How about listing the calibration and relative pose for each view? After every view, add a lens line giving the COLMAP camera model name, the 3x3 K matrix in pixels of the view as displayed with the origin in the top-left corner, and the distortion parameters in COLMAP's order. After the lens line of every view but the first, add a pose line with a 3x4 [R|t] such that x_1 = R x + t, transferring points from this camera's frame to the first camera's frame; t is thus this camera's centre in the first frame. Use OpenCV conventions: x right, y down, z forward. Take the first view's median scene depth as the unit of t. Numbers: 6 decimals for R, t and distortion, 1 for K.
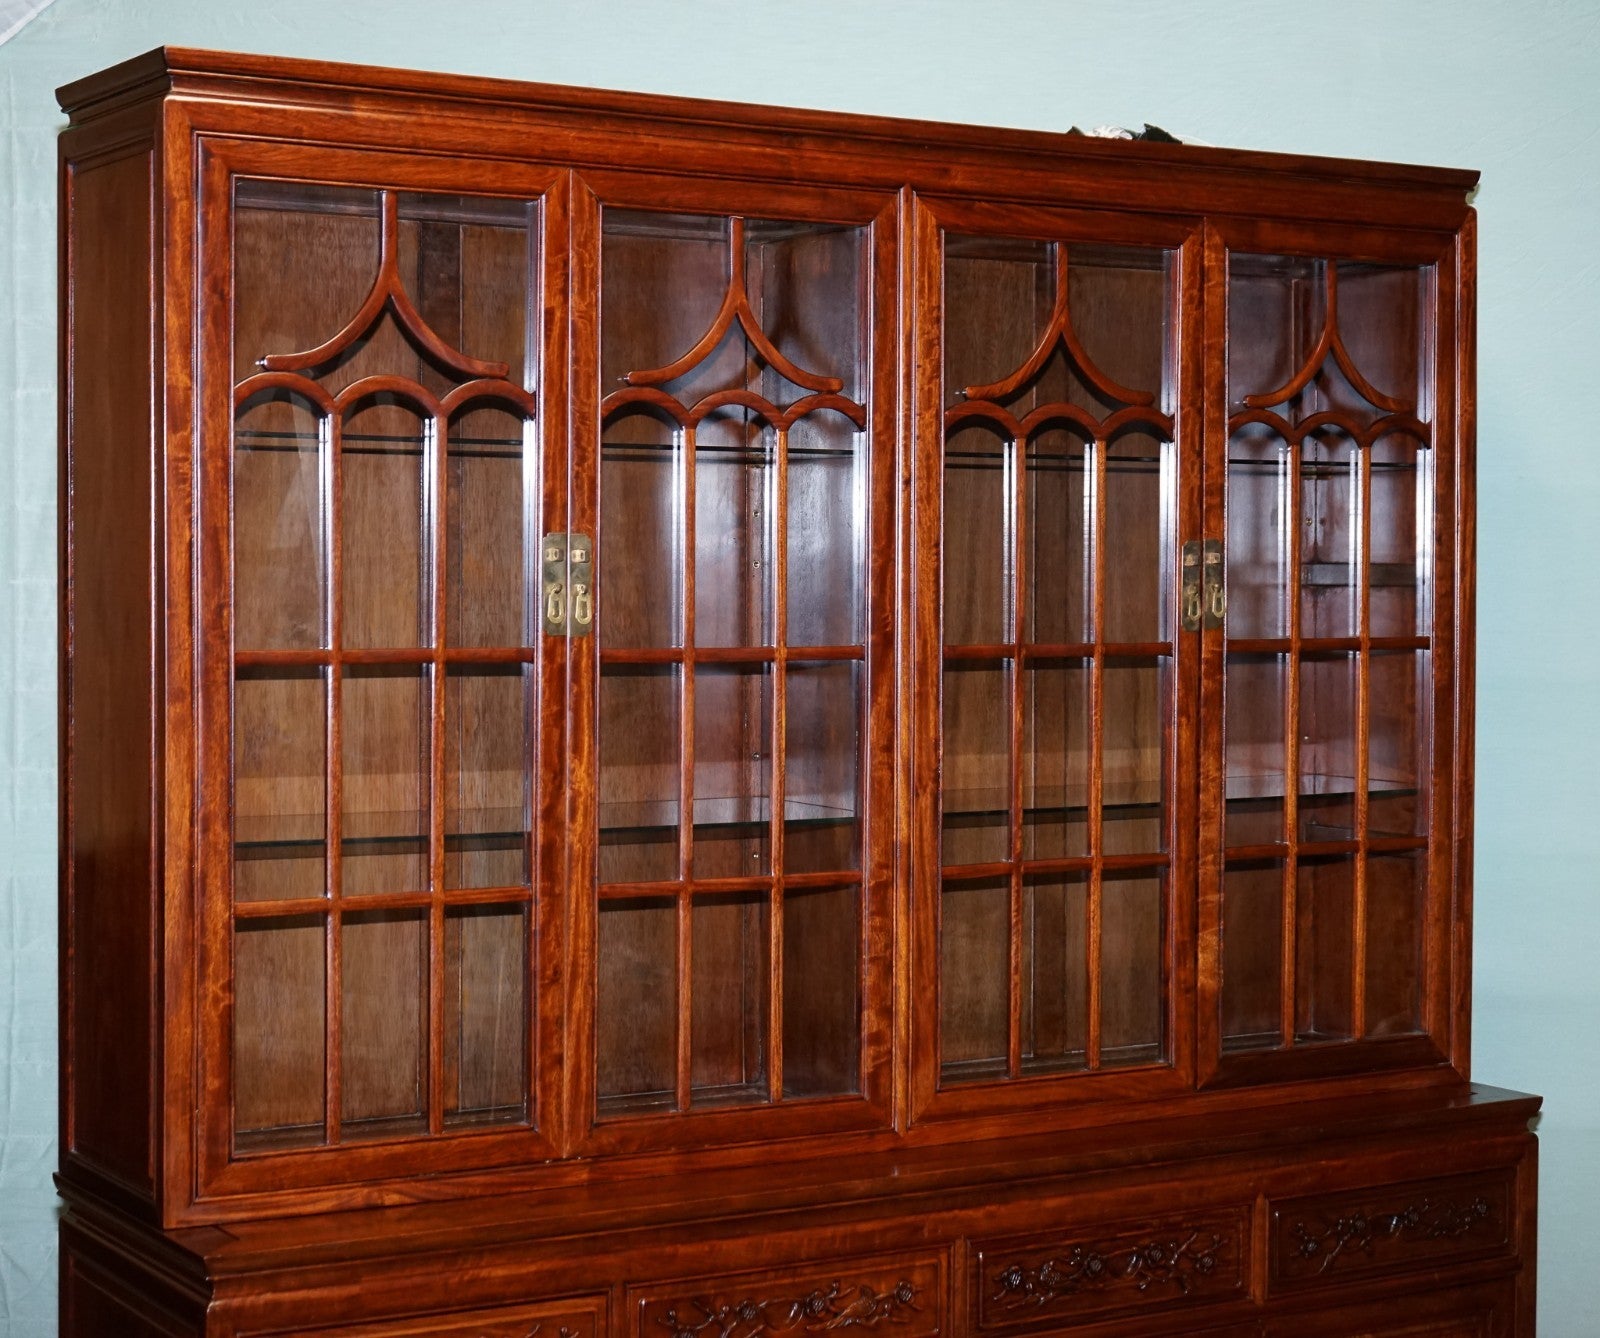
lens RADIAL K [[3036.7, 0, 827.1], [0, 3036.7, 632.9], [0, 0, 1]] dist [-0.018349, 0.000000]
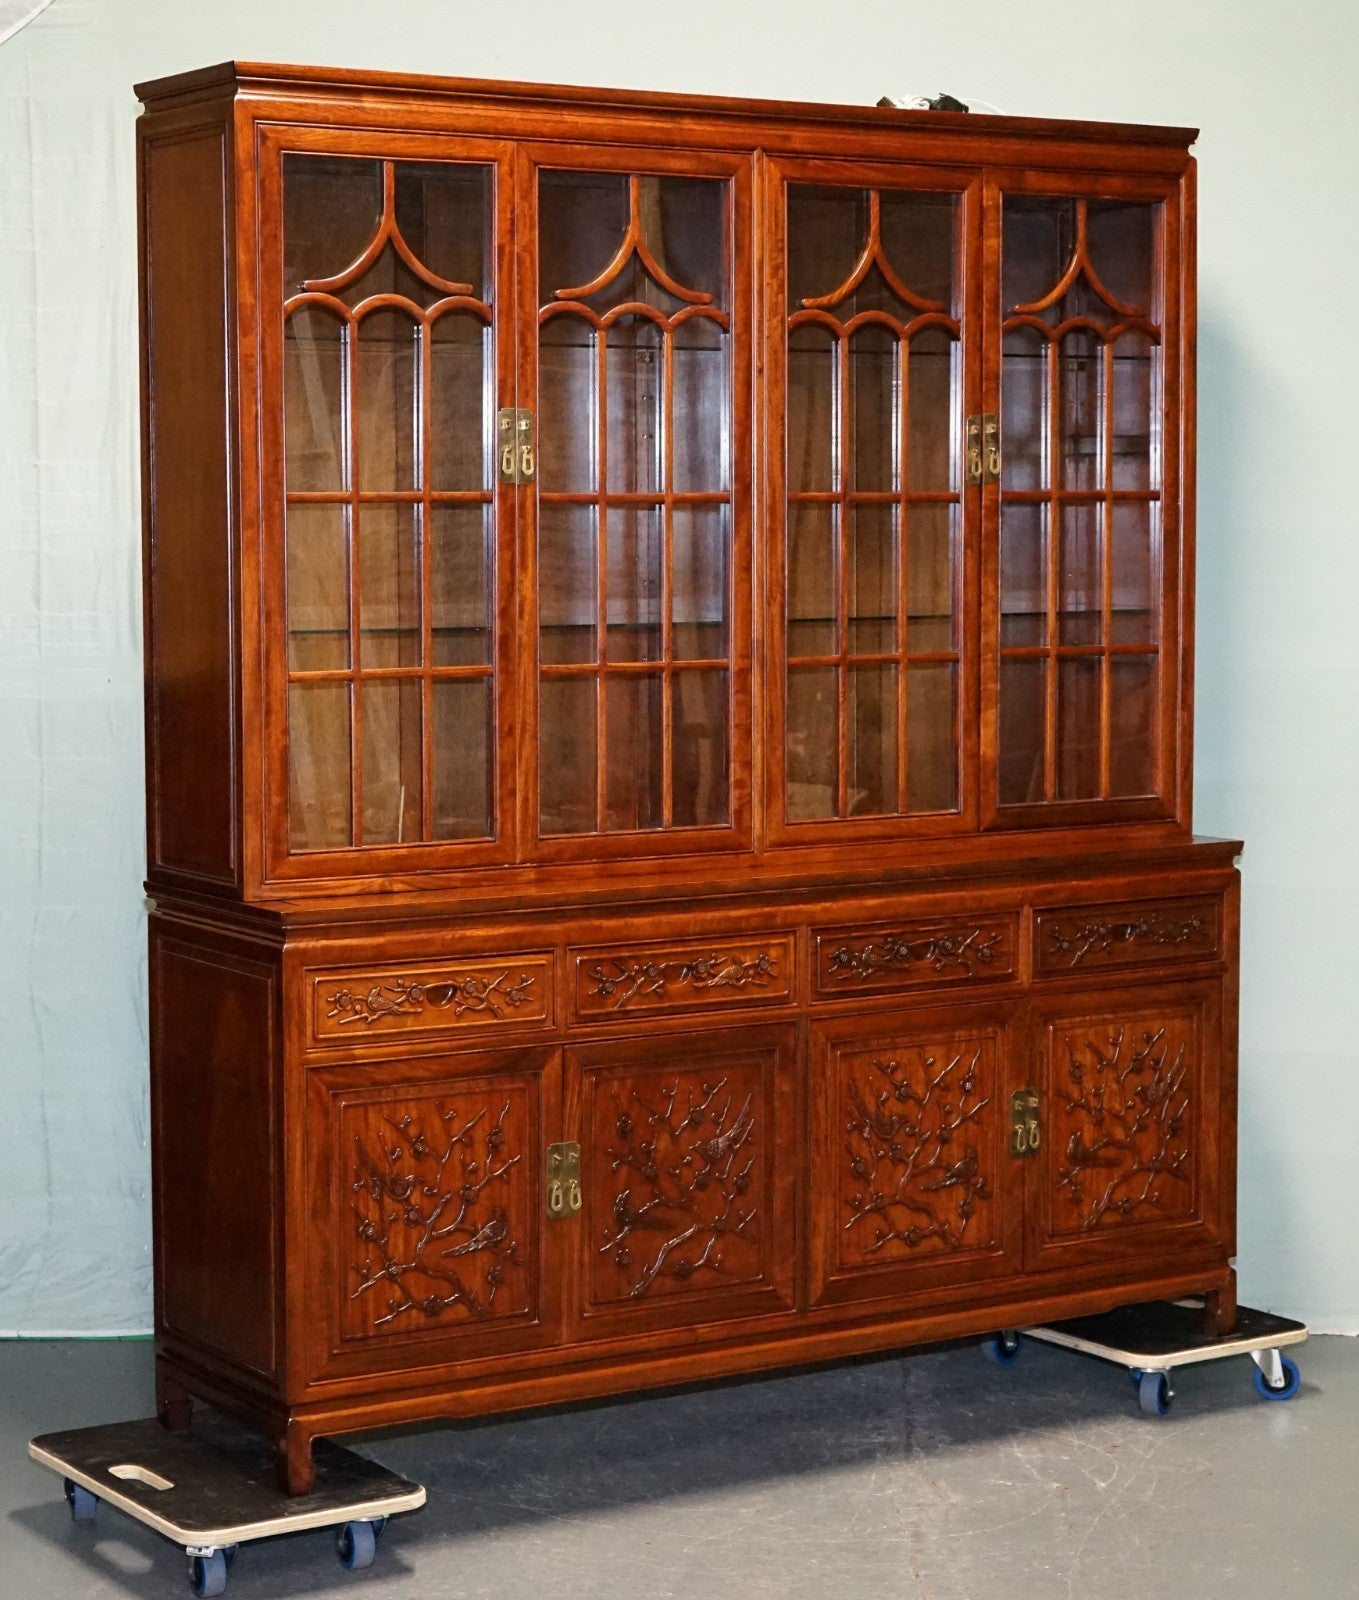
lens RADIAL K [[3458.1, 0, 681.3], [0, 3458.1, 810.2], [0, 0, 1]] dist [-0.056194, 0.000000]
pose [[0.999834, -0.009244, 0.015717, -0.033288], [0.008178, 0.997745, 0.066617, 0.040751], [-0.016297, -0.066477, 0.997655, -0.520063]]
